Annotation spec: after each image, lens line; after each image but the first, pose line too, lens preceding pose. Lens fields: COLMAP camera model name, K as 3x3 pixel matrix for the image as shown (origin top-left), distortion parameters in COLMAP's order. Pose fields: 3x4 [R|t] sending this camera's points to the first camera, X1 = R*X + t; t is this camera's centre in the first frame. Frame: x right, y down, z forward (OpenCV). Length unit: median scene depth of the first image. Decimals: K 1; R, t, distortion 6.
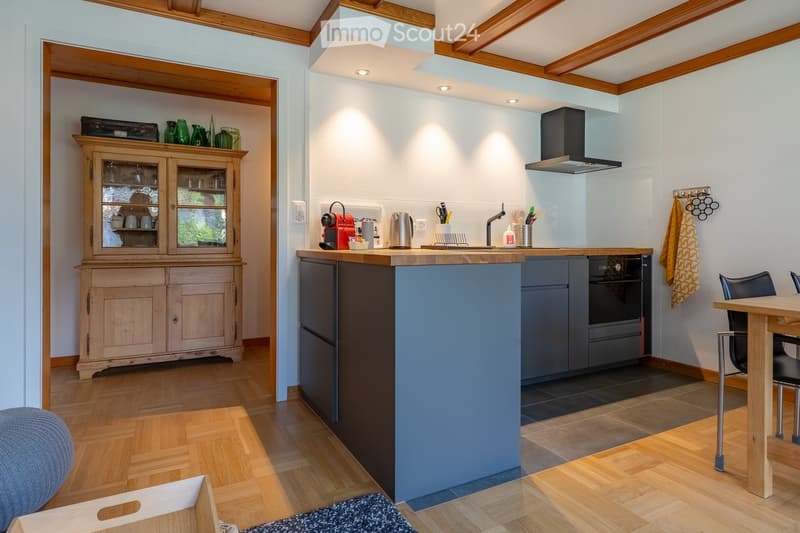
lens RADIAL K [[445.3, 0, 400.5], [0, 445.3, 240.6], [0, 0, 1]] dist [-0.003433, -0.001474]
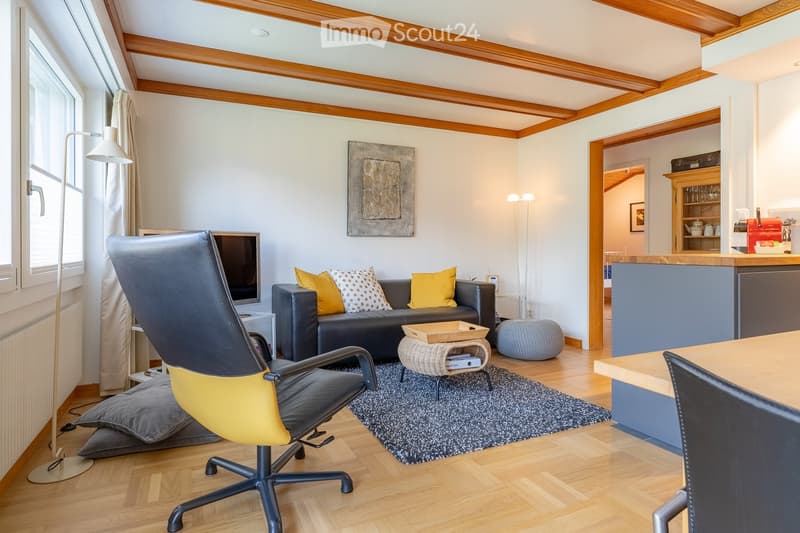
lens RADIAL K [[445.4, 0, 399.3], [0, 445.4, 258.3], [0, 0, 1]] dist [-0.001393, -0.000723]
pose [[-0.045670, 0.024511, -0.998656, 0.753699], [0.003389, 0.999697, 0.024381, 0.002279], [0.998951, -0.002271, -0.045739, 0.176410]]
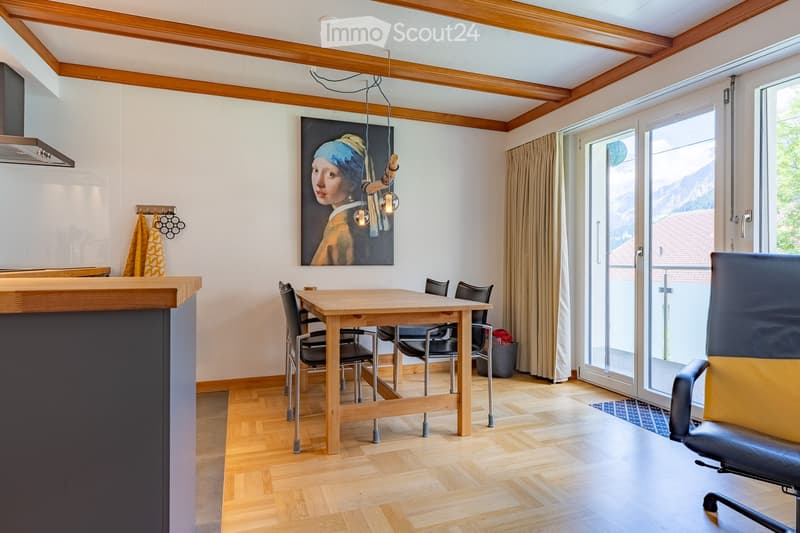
lens RADIAL K [[445.4, 0, 399.3], [0, 445.4, 258.3], [0, 0, 1]] dist [-0.001393, -0.000723]
pose [[0.135075, 0.003639, 0.990829, -0.249721], [-0.004604, 0.999985, -0.003045, -0.000689], [-0.990825, -0.004150, 0.135090, 0.331209]]
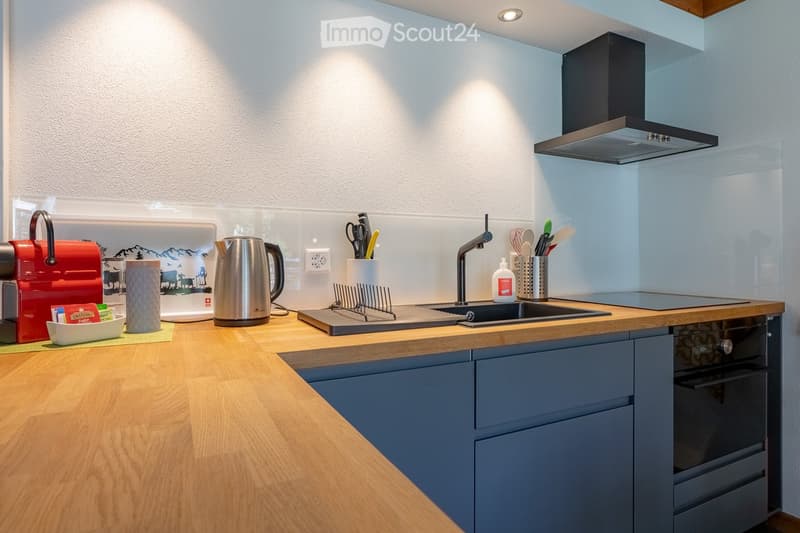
lens RADIAL K [[445.4, 0, 399.3], [0, 445.4, 258.3], [0, 0, 1]] dist [-0.001393, -0.000723]
pose [[0.999935, -0.001947, -0.011254, 0.136008], [0.002023, 0.999976, 0.006700, -0.039666], [0.011240, -0.006723, 0.999914, 0.508484]]
